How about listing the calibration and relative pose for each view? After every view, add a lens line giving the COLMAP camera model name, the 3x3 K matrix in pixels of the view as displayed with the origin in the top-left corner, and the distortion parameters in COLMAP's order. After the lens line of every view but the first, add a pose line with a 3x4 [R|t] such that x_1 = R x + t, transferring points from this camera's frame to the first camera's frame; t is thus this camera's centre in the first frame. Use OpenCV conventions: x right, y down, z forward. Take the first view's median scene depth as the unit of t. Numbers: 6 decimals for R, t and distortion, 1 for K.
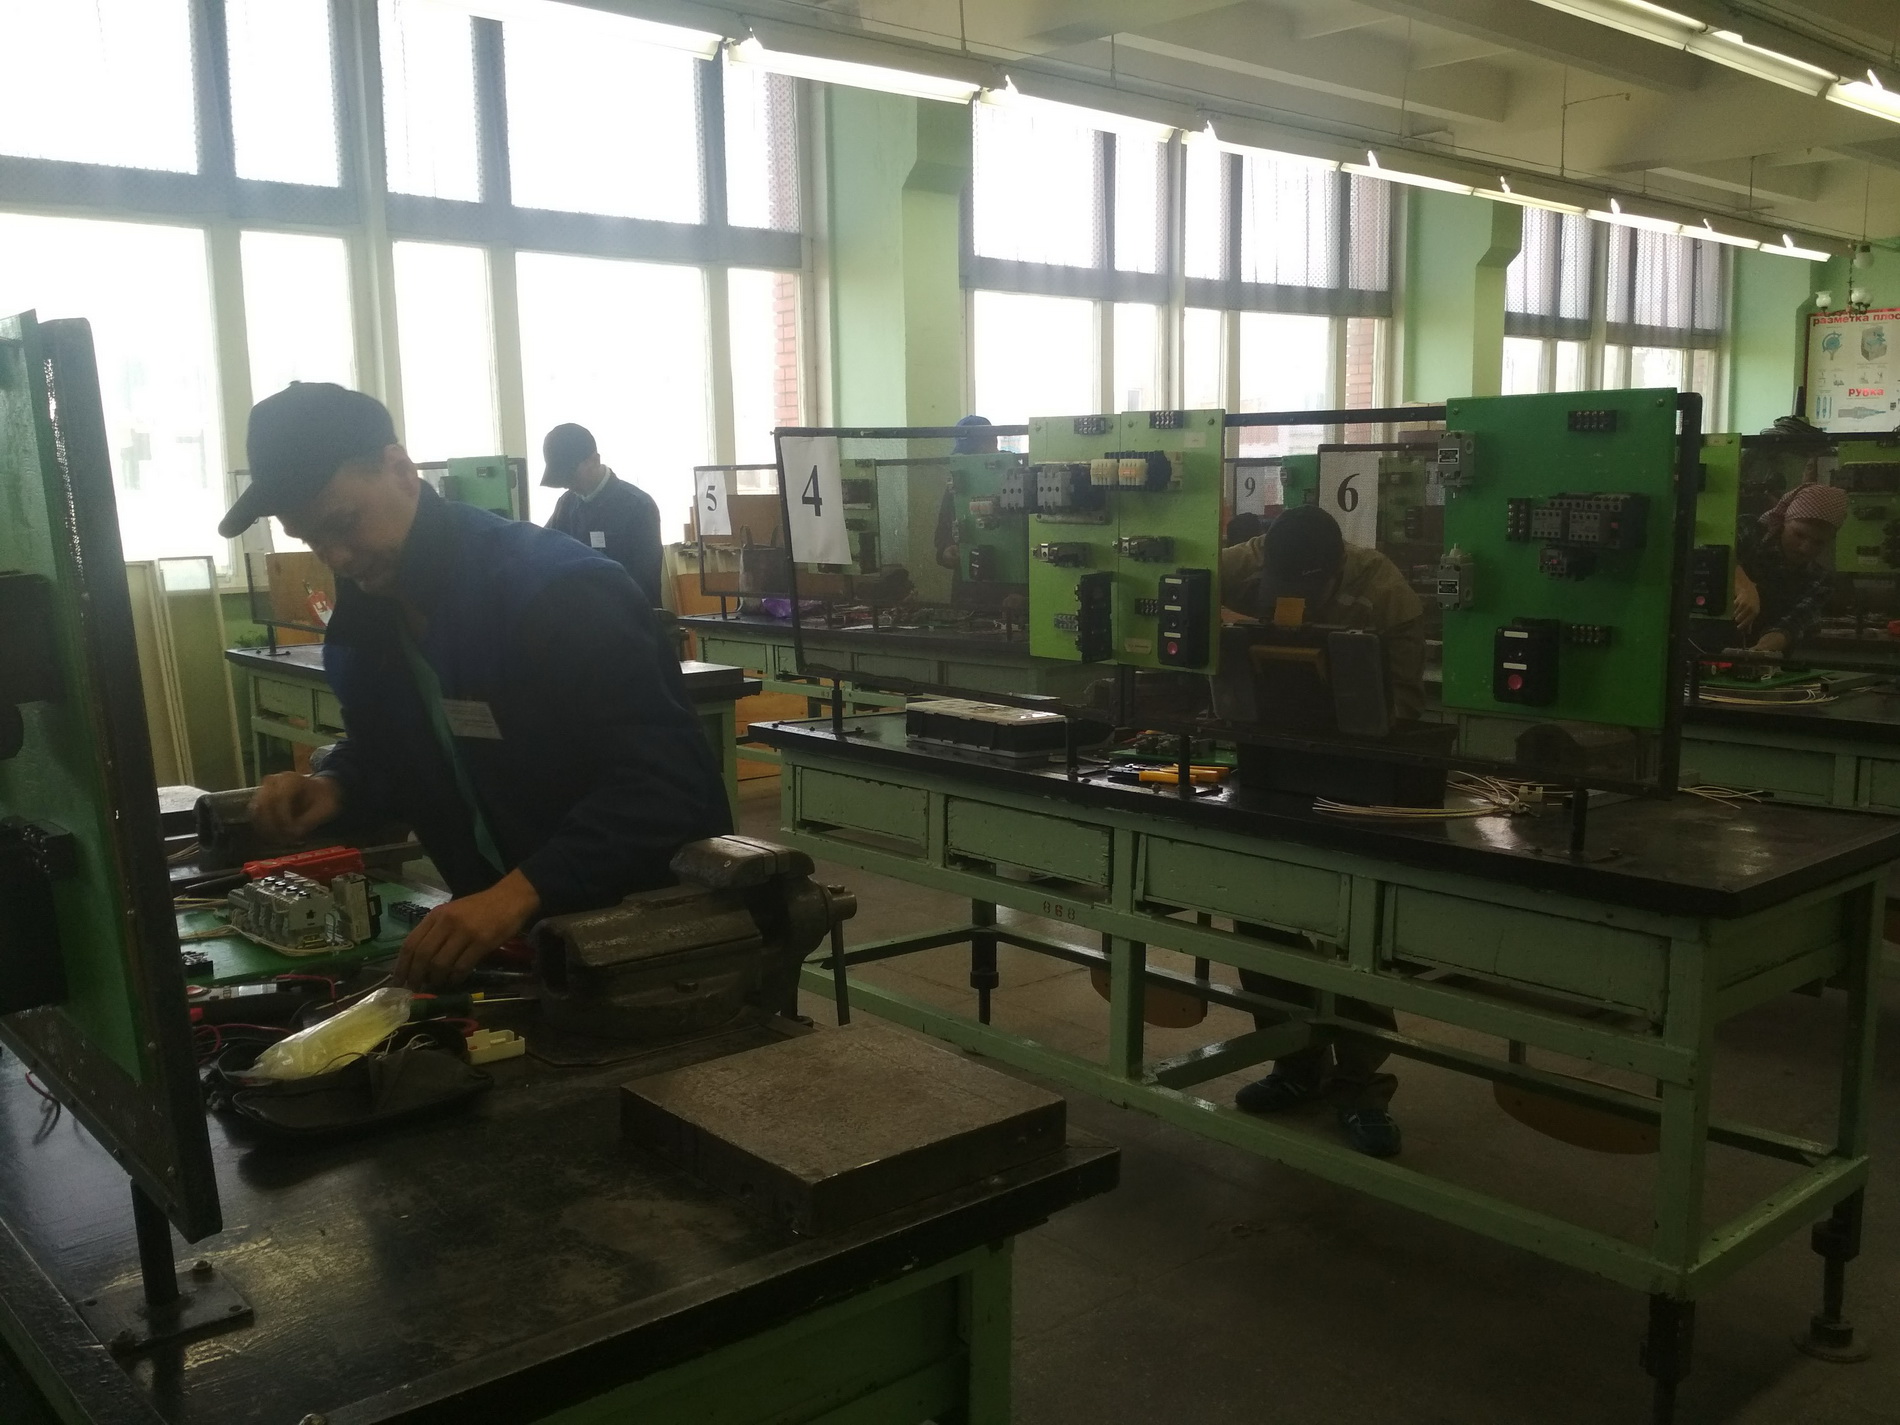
lens RADIAL K [[1701.3, 0, 950.0], [0, 1701.3, 712.5], [0, 0, 1]] dist [0.116448, -0.243619]
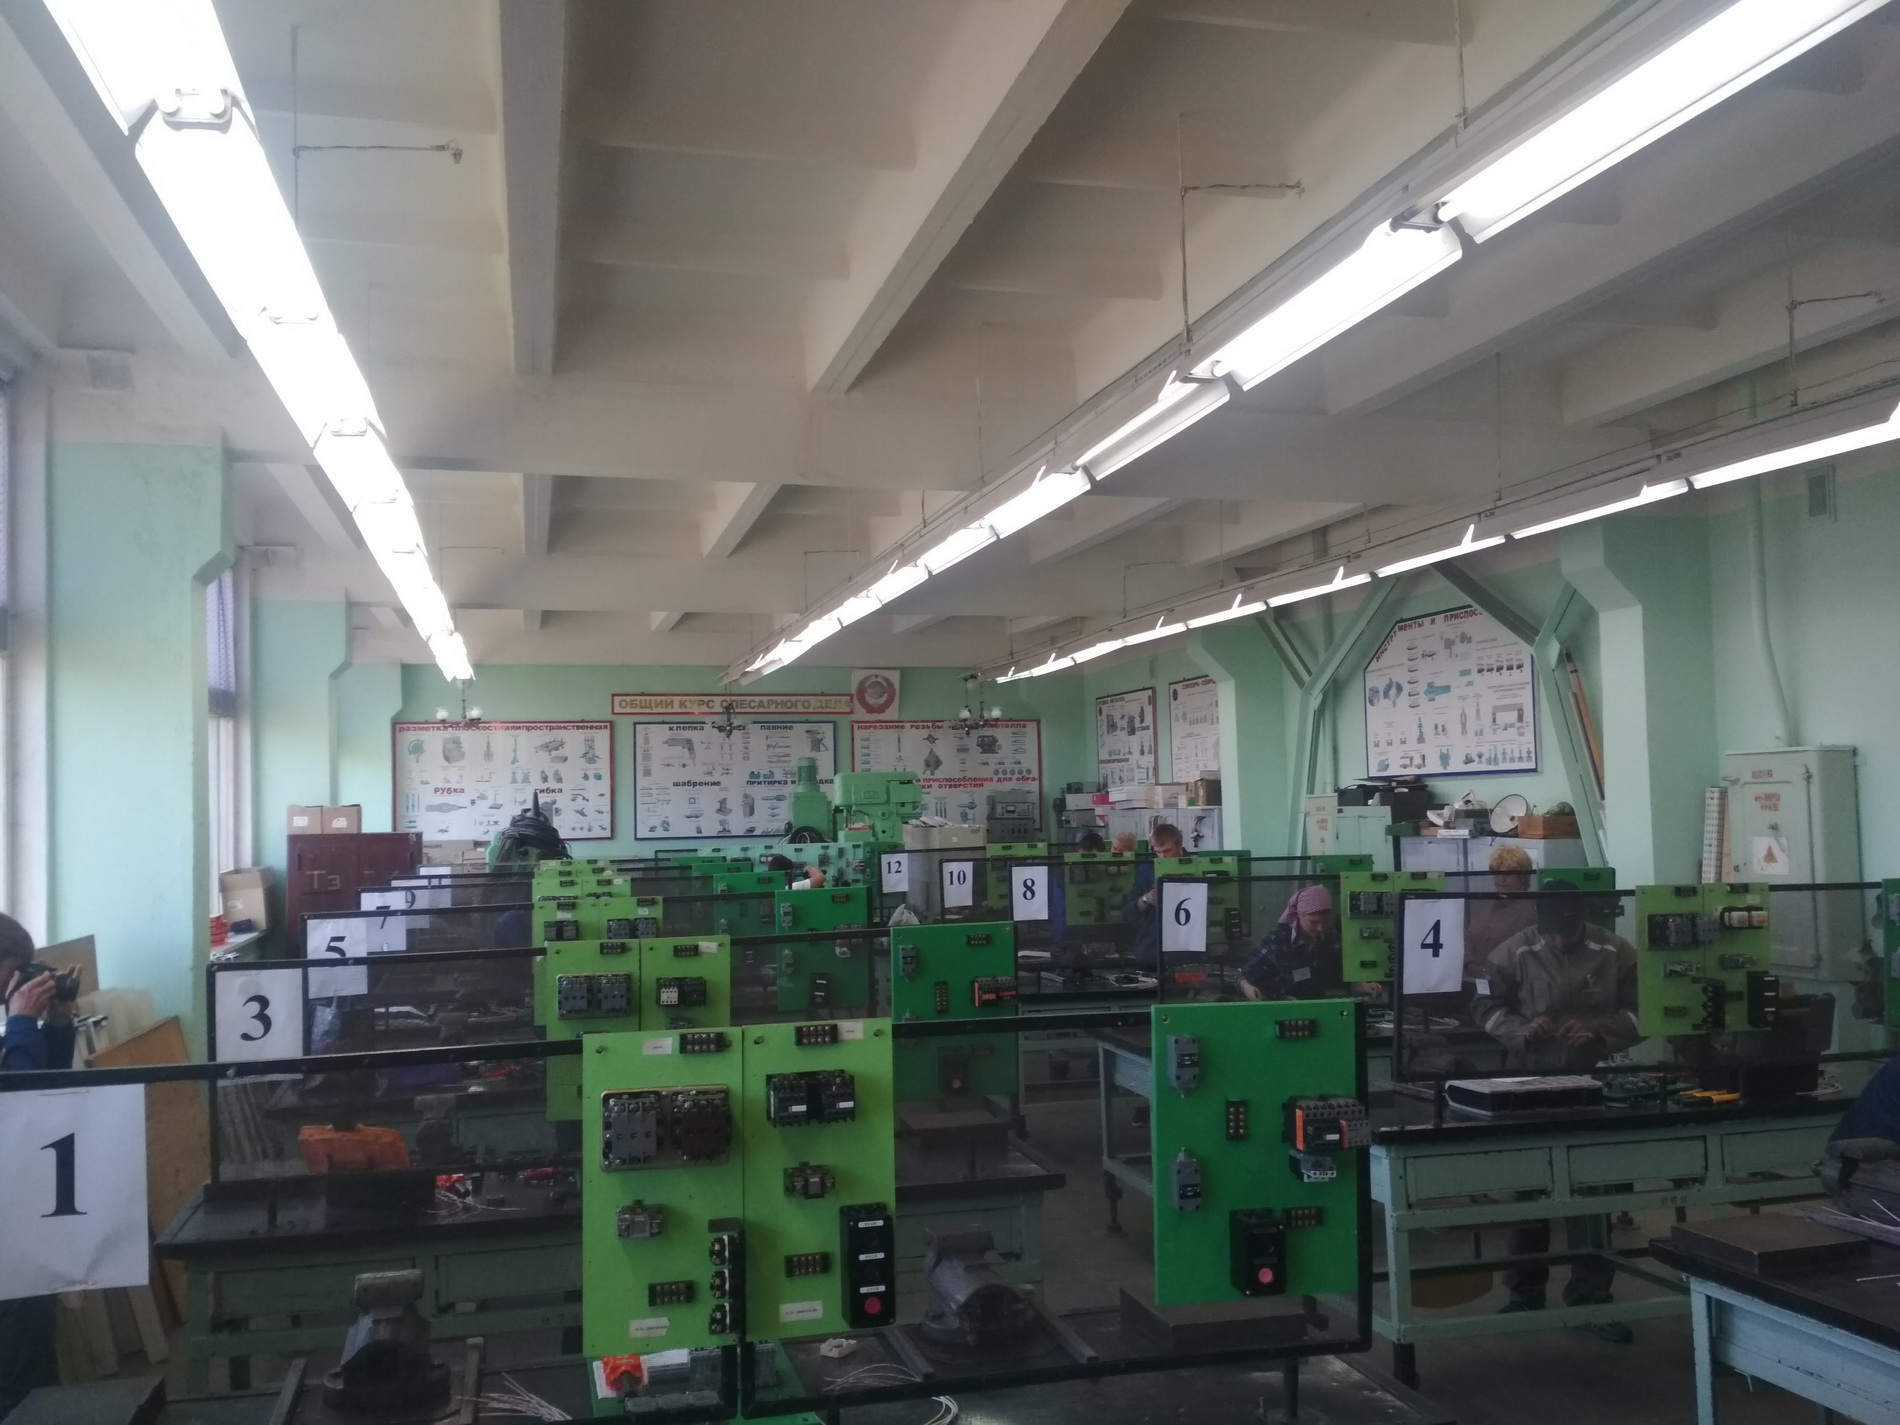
lens RADIAL K [[1701.3, 0, 950.0], [0, 1701.3, 712.5], [0, 0, 1]] dist [0.116448, -0.243619]
pose [[0.460713, 0.049902, 0.886145, -0.362355], [0.135473, 0.982765, -0.125777, -0.046431], [-0.877149, 0.177996, 0.446013, 0.175023]]
